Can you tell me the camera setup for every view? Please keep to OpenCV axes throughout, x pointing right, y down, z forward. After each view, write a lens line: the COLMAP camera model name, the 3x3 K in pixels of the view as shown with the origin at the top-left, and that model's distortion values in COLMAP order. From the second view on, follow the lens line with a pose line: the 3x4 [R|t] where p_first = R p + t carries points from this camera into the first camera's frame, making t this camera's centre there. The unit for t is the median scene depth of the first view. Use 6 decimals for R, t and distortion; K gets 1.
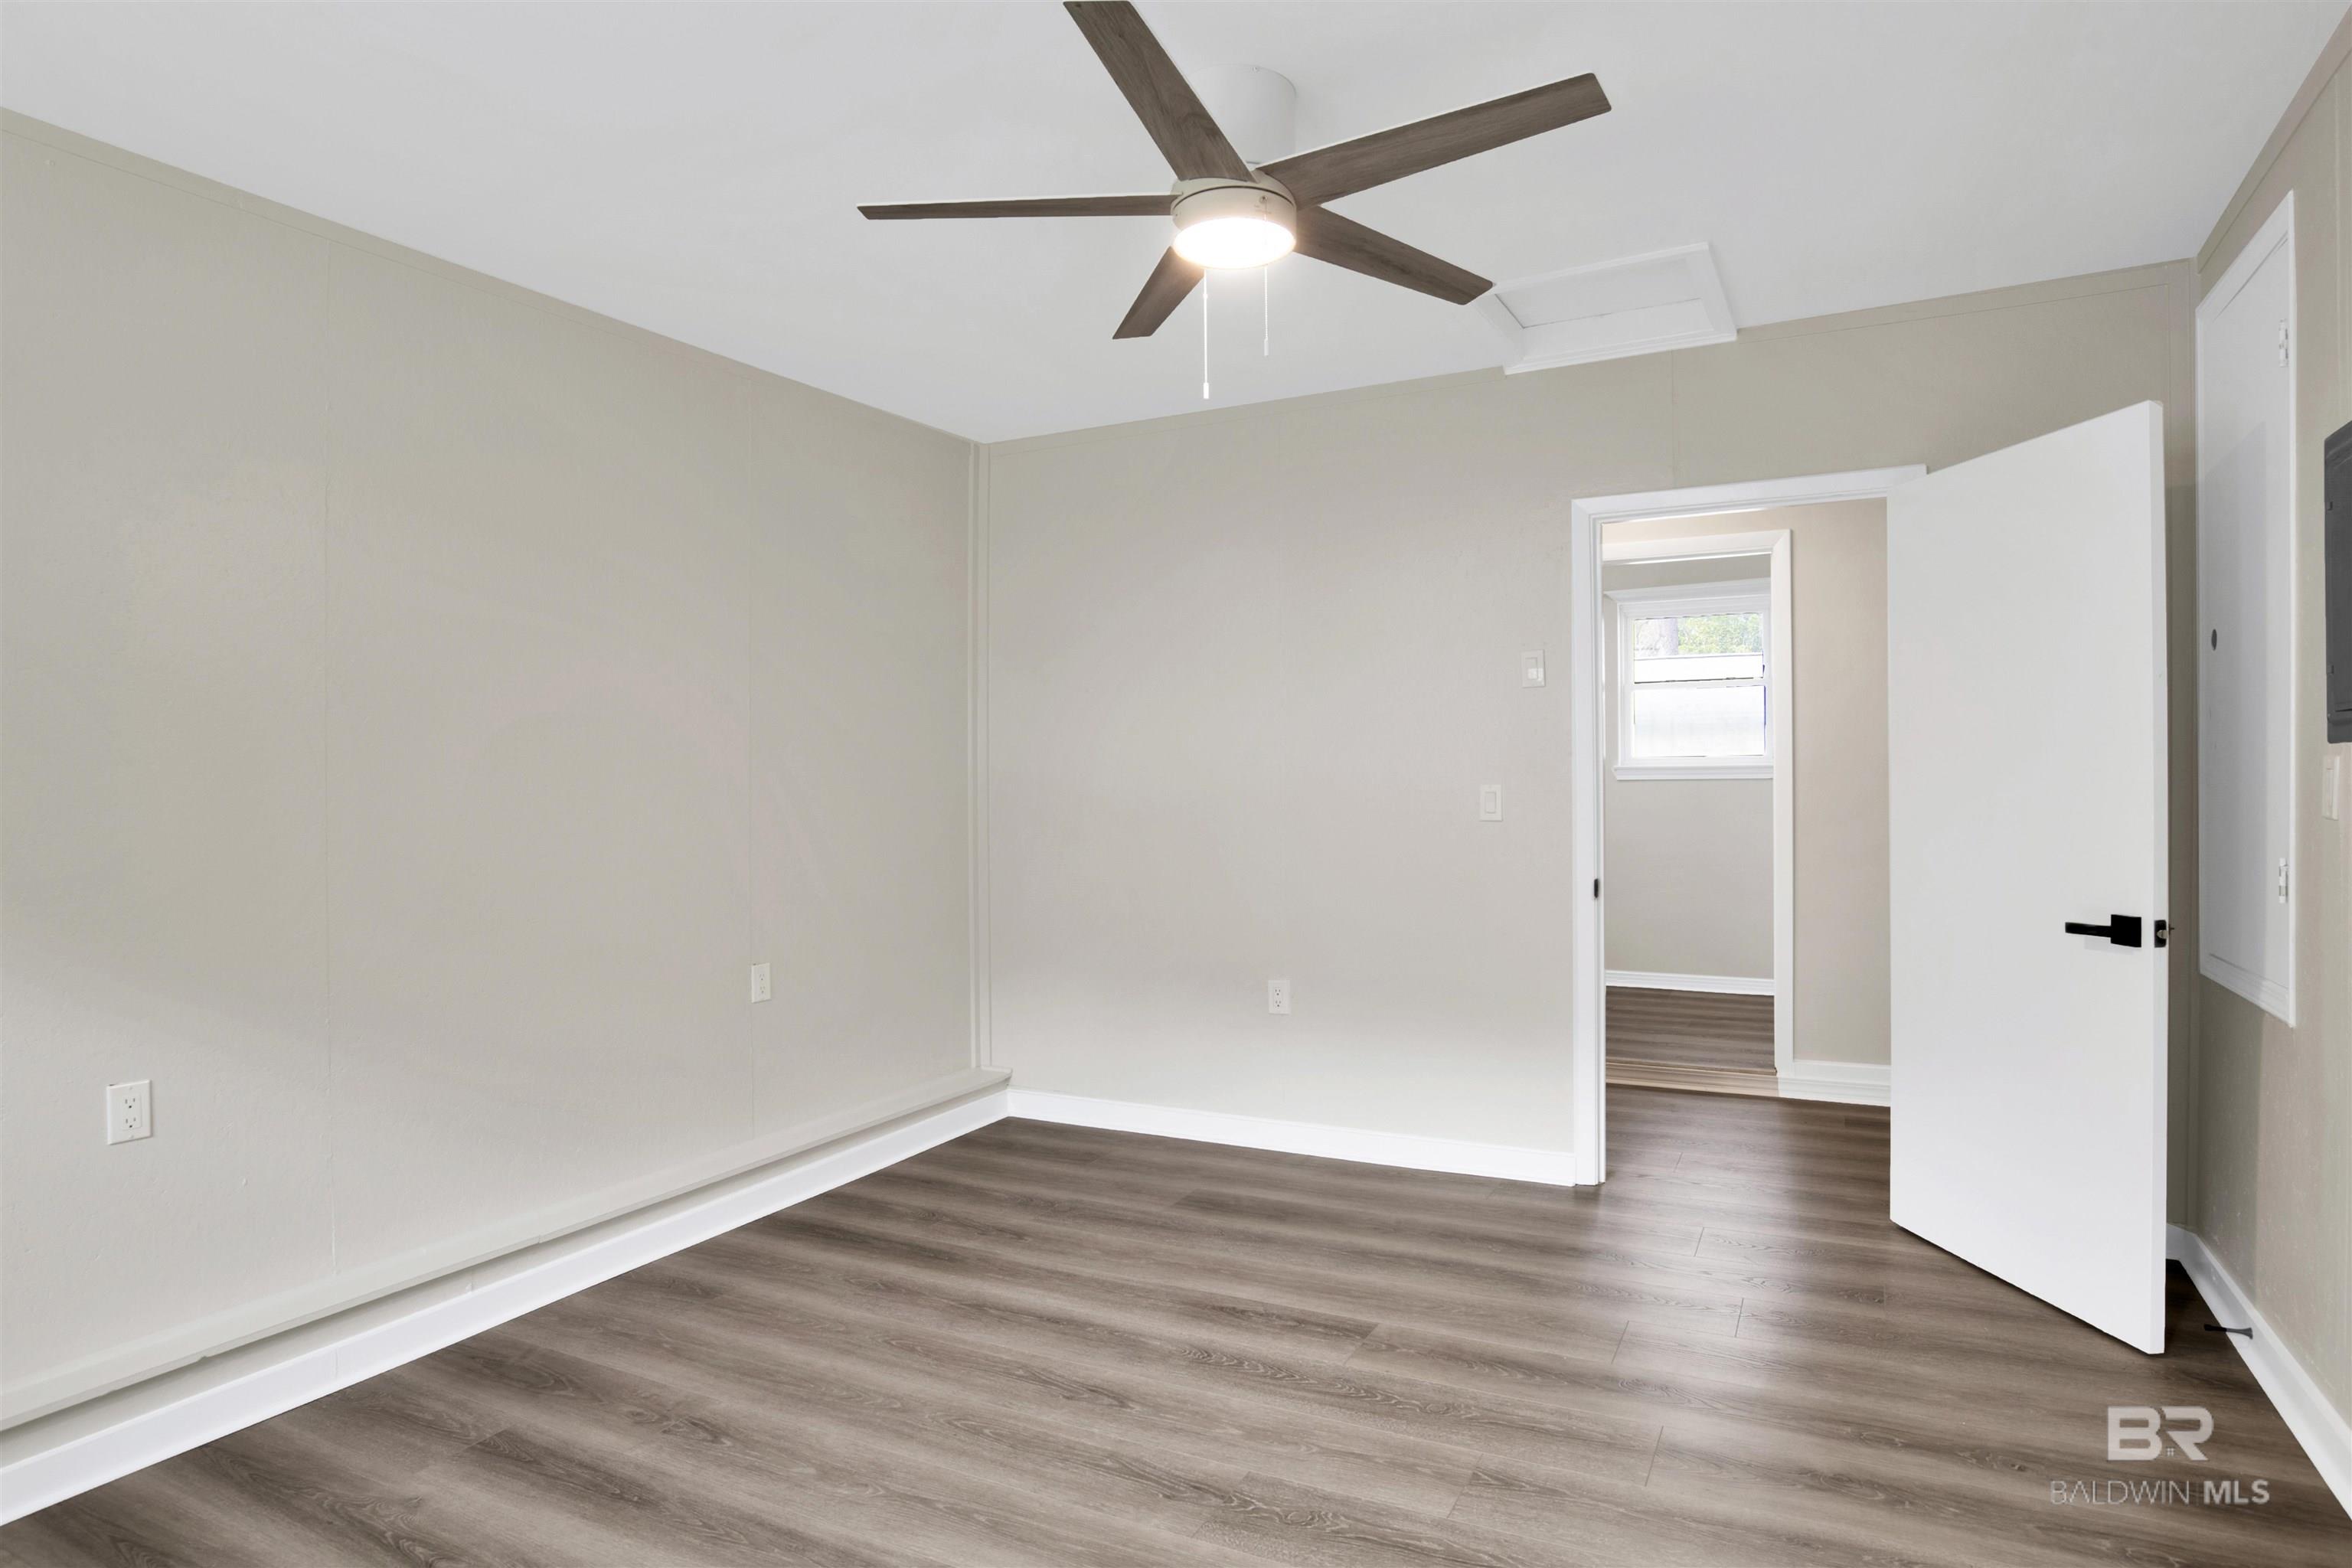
lens RADIAL K [[1262.5, 0, 1176.0], [0, 1262.5, 786.7], [0, 0, 1]] dist [-0.062558, 0.018617]
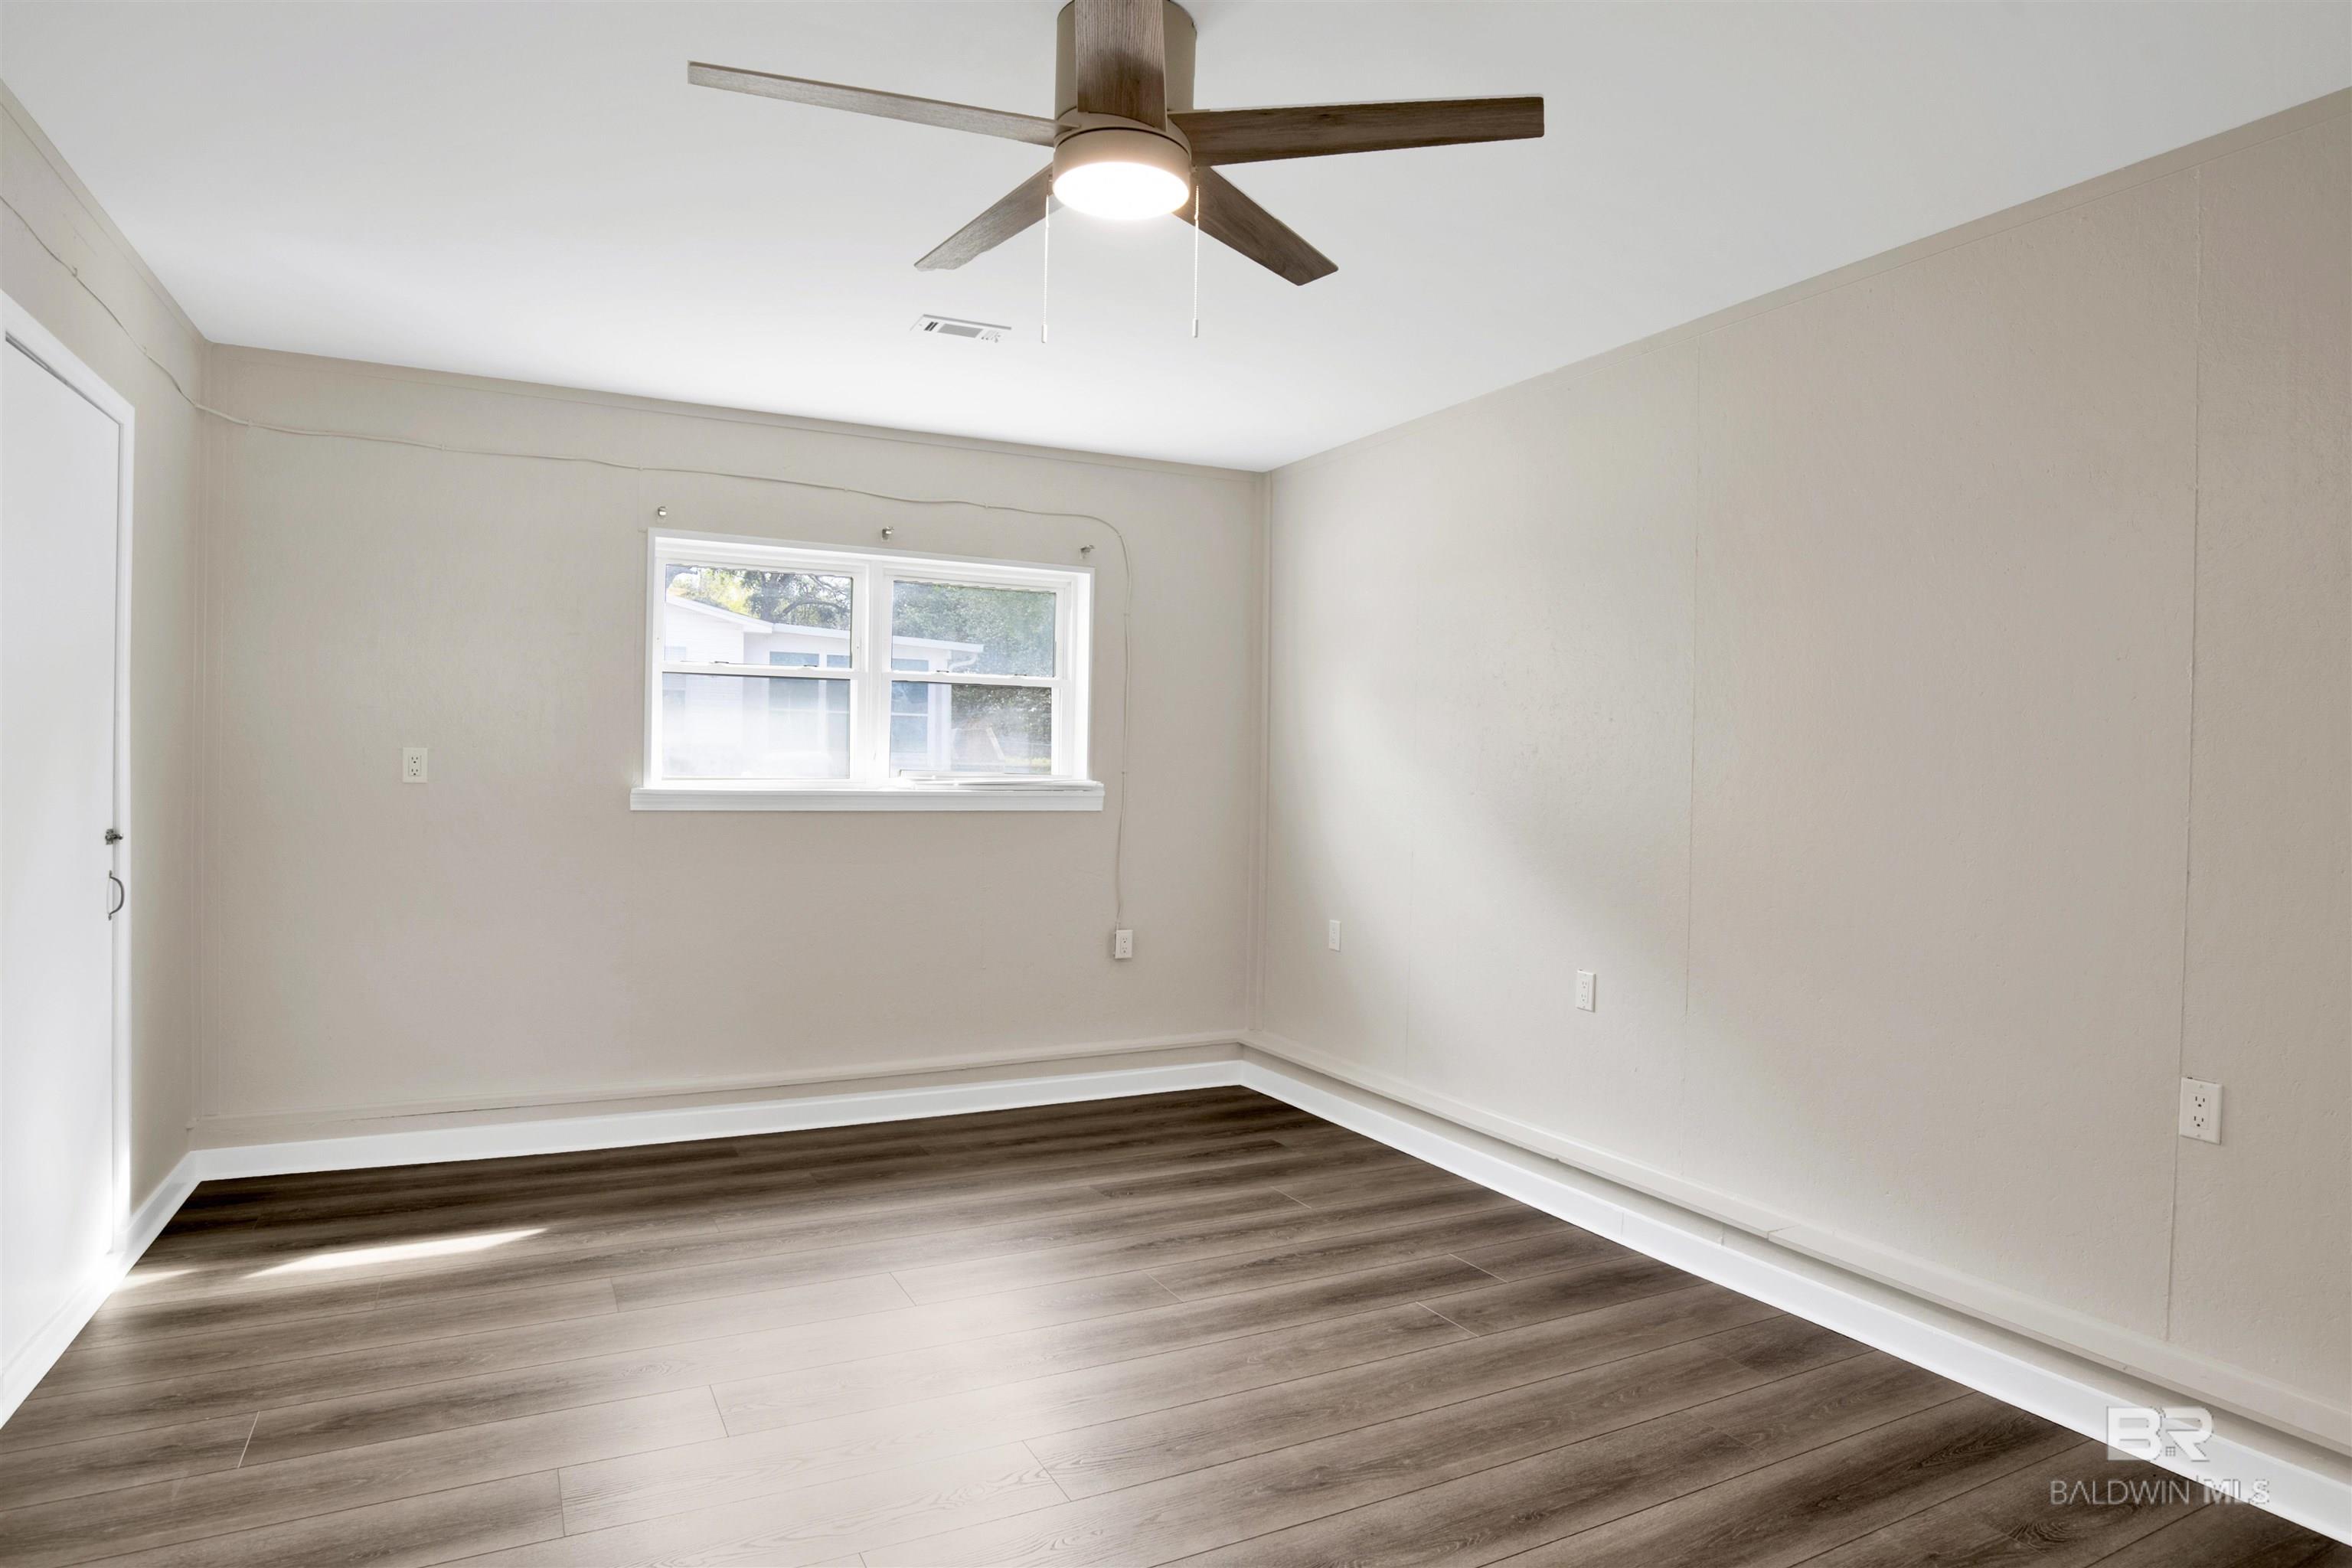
lens RADIAL K [[1262.5, 0, 1165.7], [0, 1262.5, 777.1], [0, 0, 1]] dist [-0.062558, 0.018617]
pose [[-0.559251, 0.011044, -0.828925, 0.636991], [-0.011008, 0.999724, 0.020747, -0.024729], [0.828925, 0.020728, -0.558975, 1.242714]]
